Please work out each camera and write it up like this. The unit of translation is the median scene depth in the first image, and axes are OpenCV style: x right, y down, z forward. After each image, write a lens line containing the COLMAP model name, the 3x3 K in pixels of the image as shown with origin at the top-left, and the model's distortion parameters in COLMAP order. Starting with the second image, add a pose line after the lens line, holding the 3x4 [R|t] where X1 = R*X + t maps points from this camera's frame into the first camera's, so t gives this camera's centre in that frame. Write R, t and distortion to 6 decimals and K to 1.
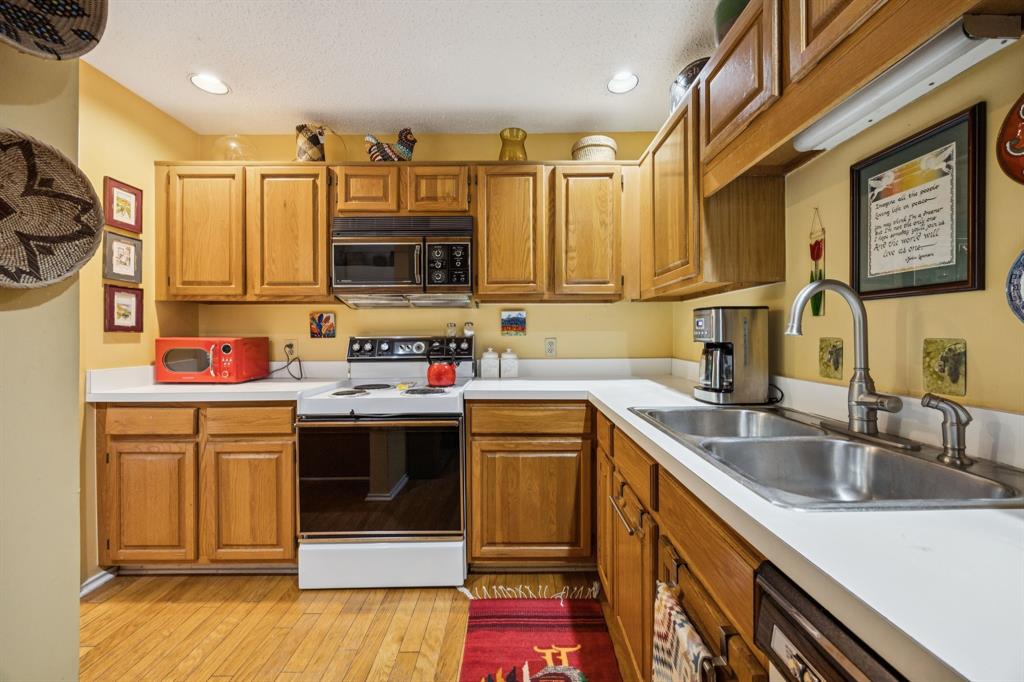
lens RADIAL K [[393.2, 0, 517.0], [0, 393.2, 335.3], [0, 0, 1]] dist [-0.007705, 0.000292]
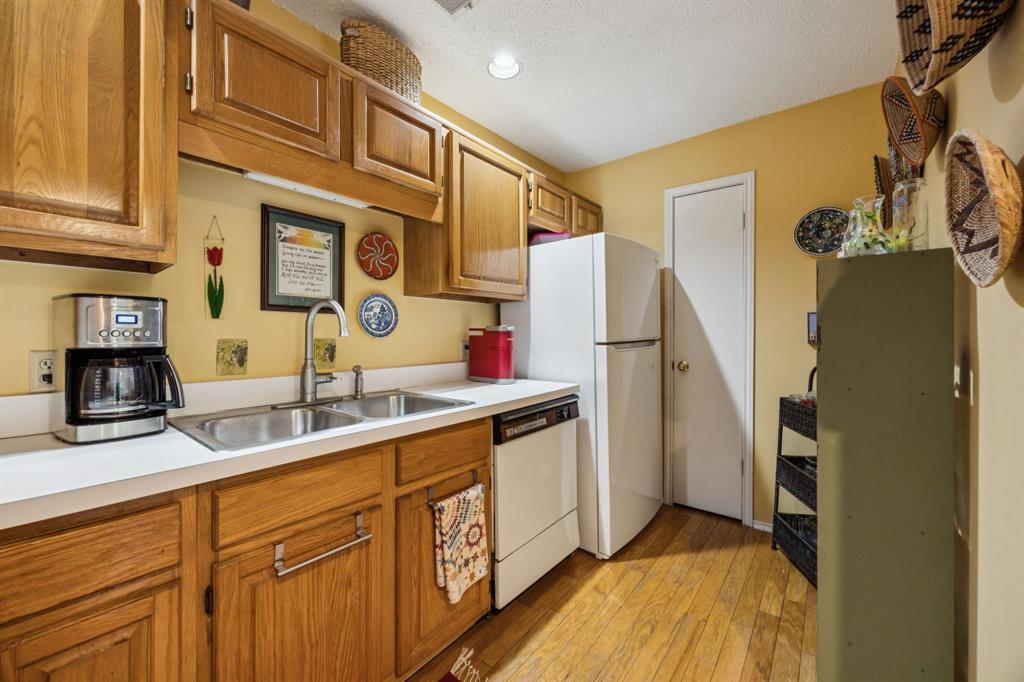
lens RADIAL K [[393.2, 0, 517.0], [0, 393.2, 335.3], [0, 0, 1]] dist [-0.007705, 0.000292]
pose [[-0.772915, 0.005378, 0.634486, -0.565708], [0.006344, 0.999980, -0.000749, 0.001182], [-0.634477, 0.003446, -0.772934, 1.383832]]
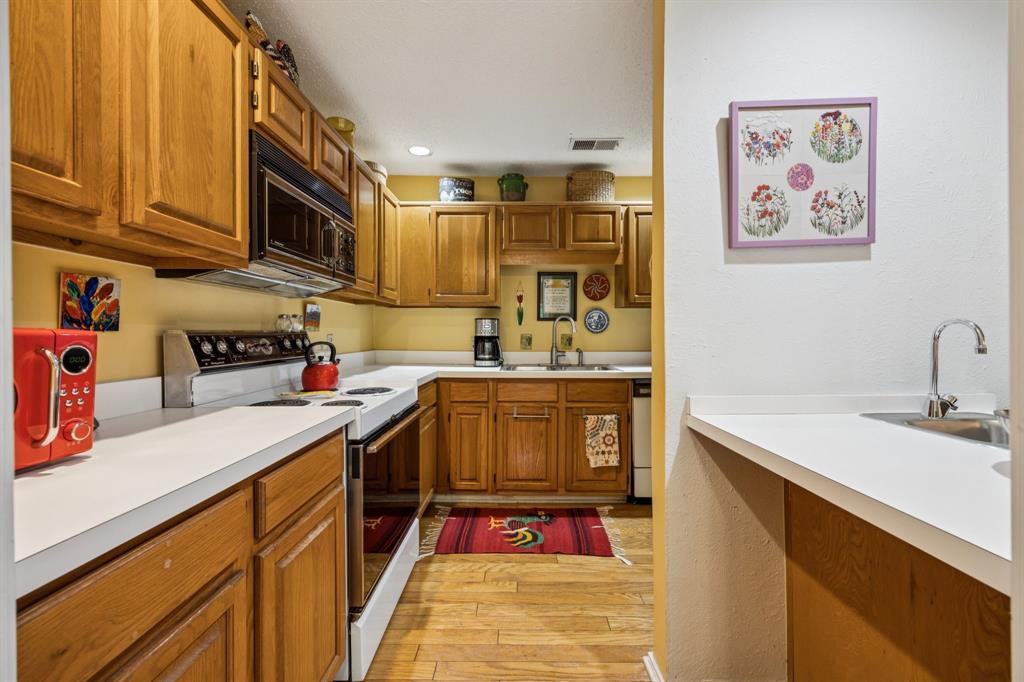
lens RADIAL K [[393.2, 0, 517.0], [0, 393.2, 335.3], [0, 0, 1]] dist [-0.007705, 0.000292]
pose [[0.020699, 0.003247, 0.999780, -1.857799], [0.000095, 0.999995, -0.003250, 0.025348], [-0.999786, 0.000162, 0.020698, 1.031849]]
